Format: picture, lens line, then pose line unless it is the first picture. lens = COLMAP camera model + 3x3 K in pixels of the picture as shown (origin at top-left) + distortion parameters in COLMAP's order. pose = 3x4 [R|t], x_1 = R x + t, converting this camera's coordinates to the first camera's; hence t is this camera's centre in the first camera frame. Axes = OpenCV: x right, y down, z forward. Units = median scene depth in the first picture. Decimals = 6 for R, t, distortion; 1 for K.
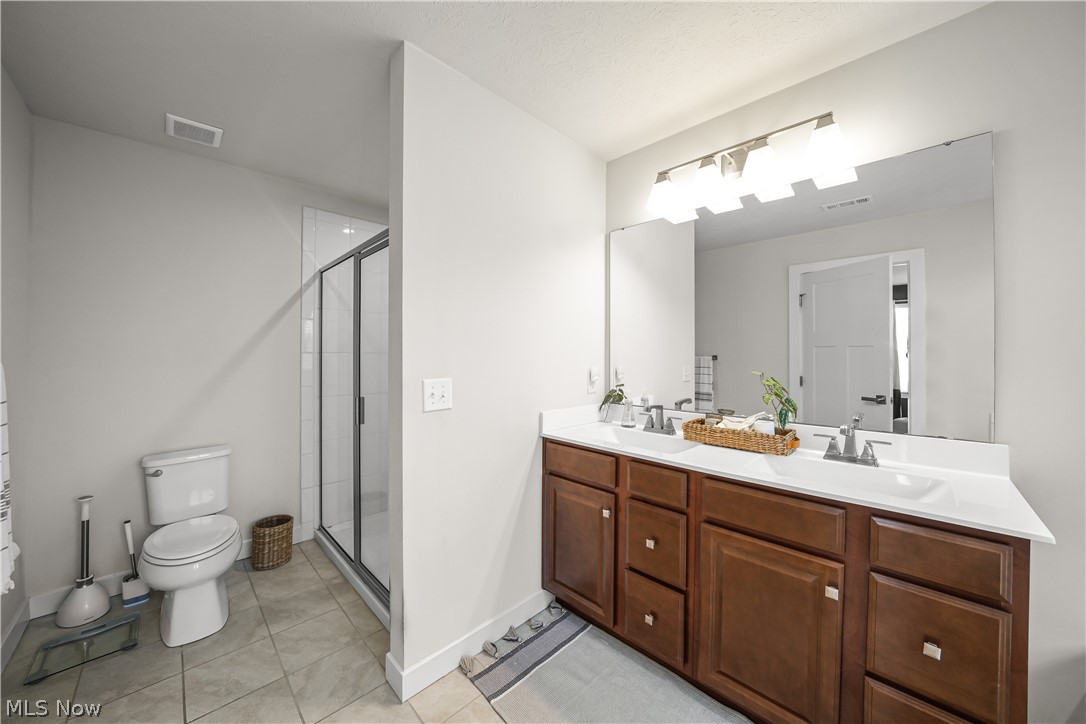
lens RADIAL K [[381.9, 0, 536.0], [0, 381.9, 366.9], [0, 0, 1]] dist [-0.017316, 0.000395]
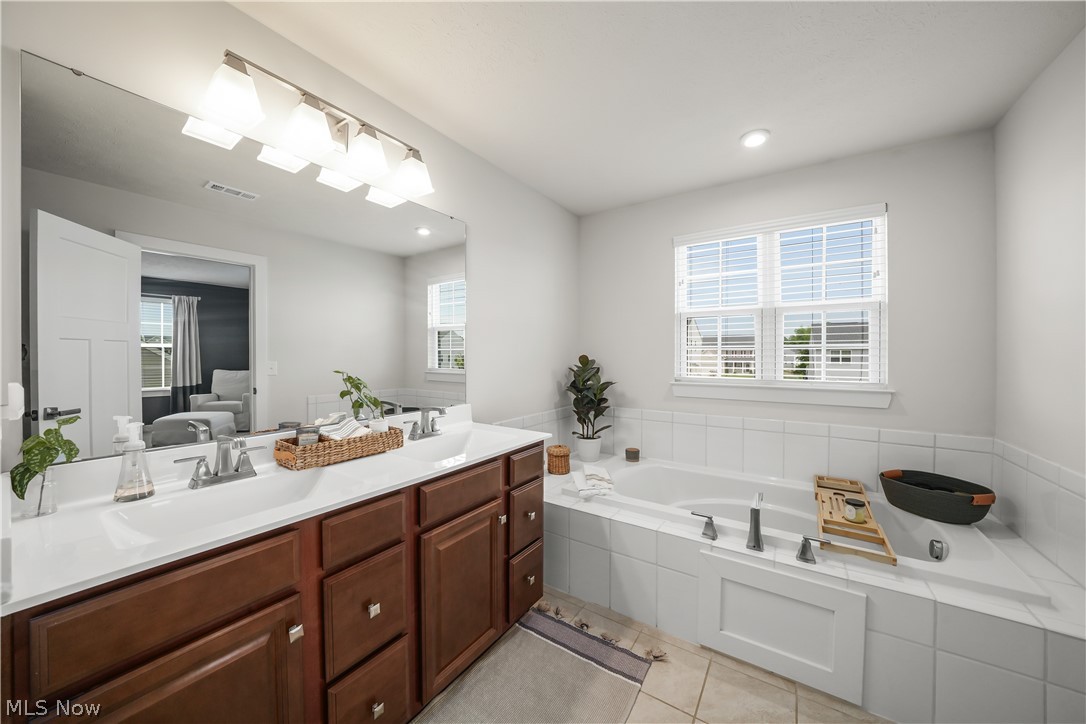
lens RADIAL K [[381.9, 0, 536.0], [0, 381.9, 366.9], [0, 0, 1]] dist [-0.017316, 0.000395]
pose [[-0.190702, -0.034047, 0.981057, -0.444116], [0.029470, 0.998749, 0.040390, -0.022931], [-0.981206, 0.036614, -0.189460, 0.788660]]
